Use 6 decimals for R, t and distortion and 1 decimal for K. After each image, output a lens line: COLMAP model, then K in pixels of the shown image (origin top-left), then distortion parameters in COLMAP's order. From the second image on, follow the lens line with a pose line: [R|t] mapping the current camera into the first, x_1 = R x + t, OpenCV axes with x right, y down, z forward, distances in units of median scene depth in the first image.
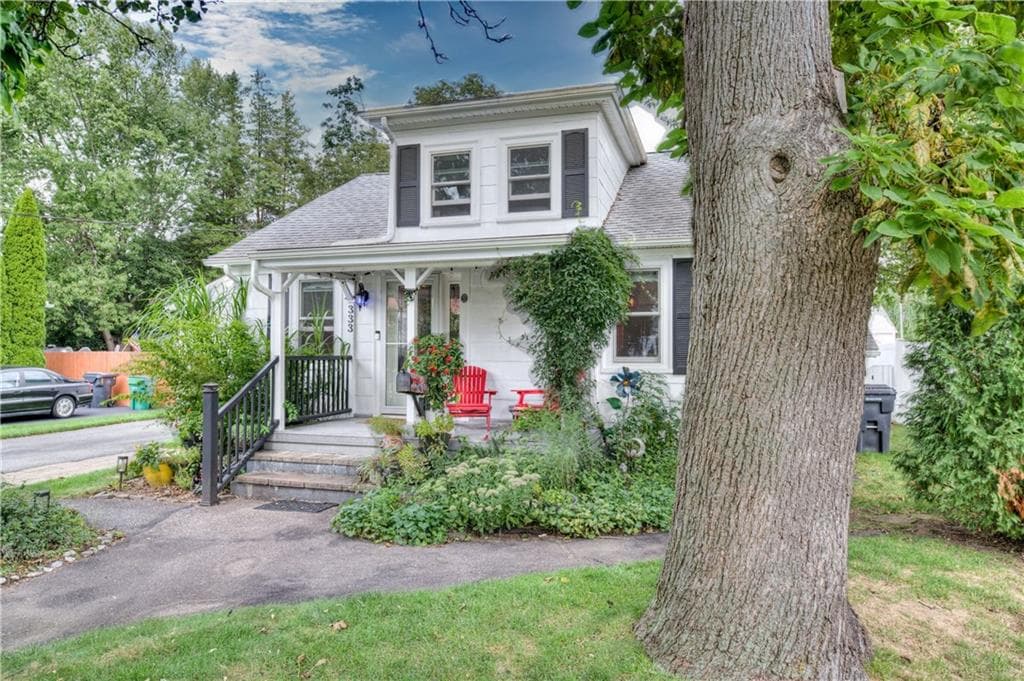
lens RADIAL K [[665.6, 0, 512.0], [0, 665.6, 340.5], [0, 0, 1]] dist [0.004284, 0.000716]
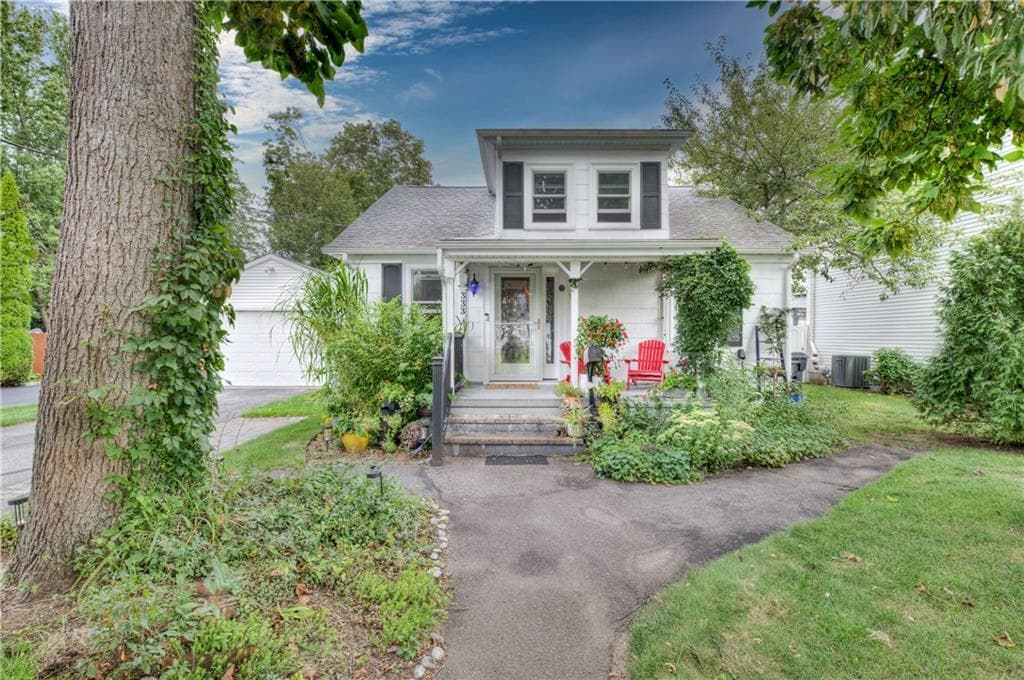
lens RADIAL K [[479.8, 0, 508.0], [0, 479.8, 342.0], [0, 0, 1]] dist [0.000522, -0.000515]
pose [[0.959534, -0.005951, 0.281531, -0.433408], [-0.003308, 0.999469, 0.032401, 0.009949], [-0.281574, -0.032021, 0.959005, 0.150215]]
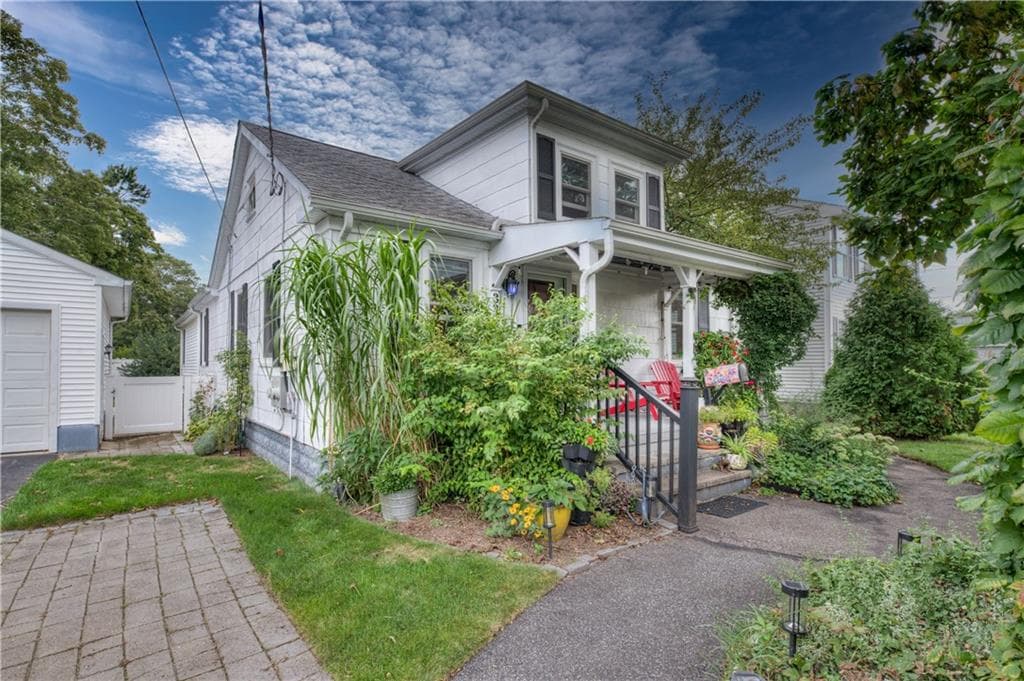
lens RADIAL K [[508.2, 0, 511.6], [0, 508.2, 369.8], [0, 0, 1]] dist [0.012288, 0.000099]
pose [[0.587399, -0.007431, 0.809263, -0.819566], [-0.011031, 0.999791, 0.017187, 0.036270], [-0.809222, -0.019022, 0.587194, 0.627237]]
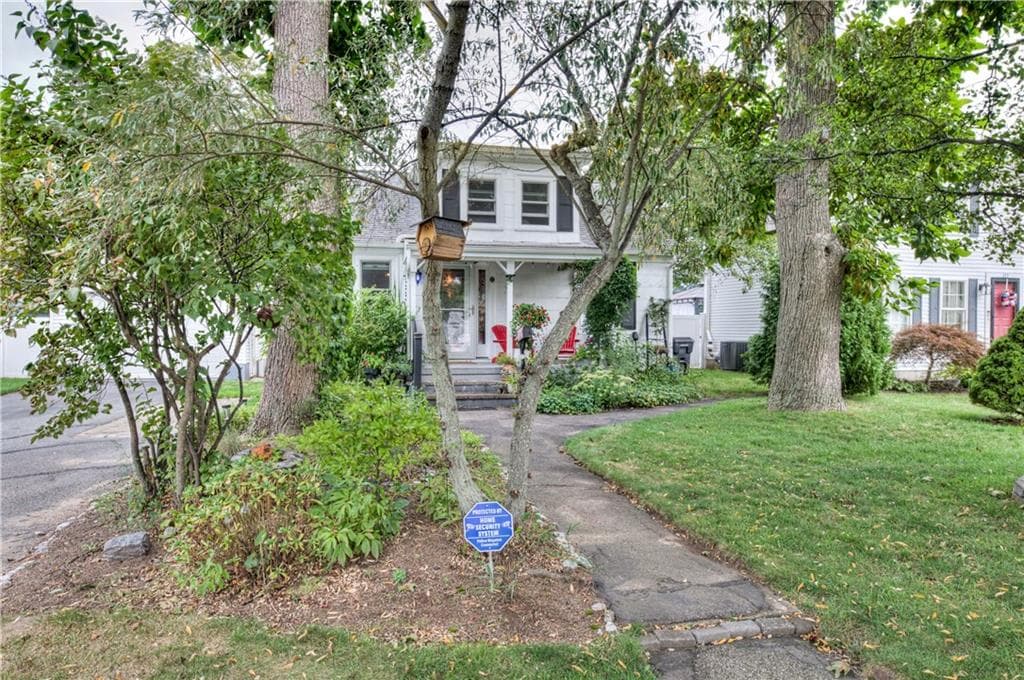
lens RADIAL K [[665.6, 0, 512.0], [0, 665.6, 340.0], [0, 0, 1]] dist [0.004284, 0.000716]
pose [[0.871756, -0.007907, 0.489877, -0.772584], [-0.010120, 0.999366, 0.034141, 0.020798], [-0.489836, -0.034720, 0.871123, -0.326502]]
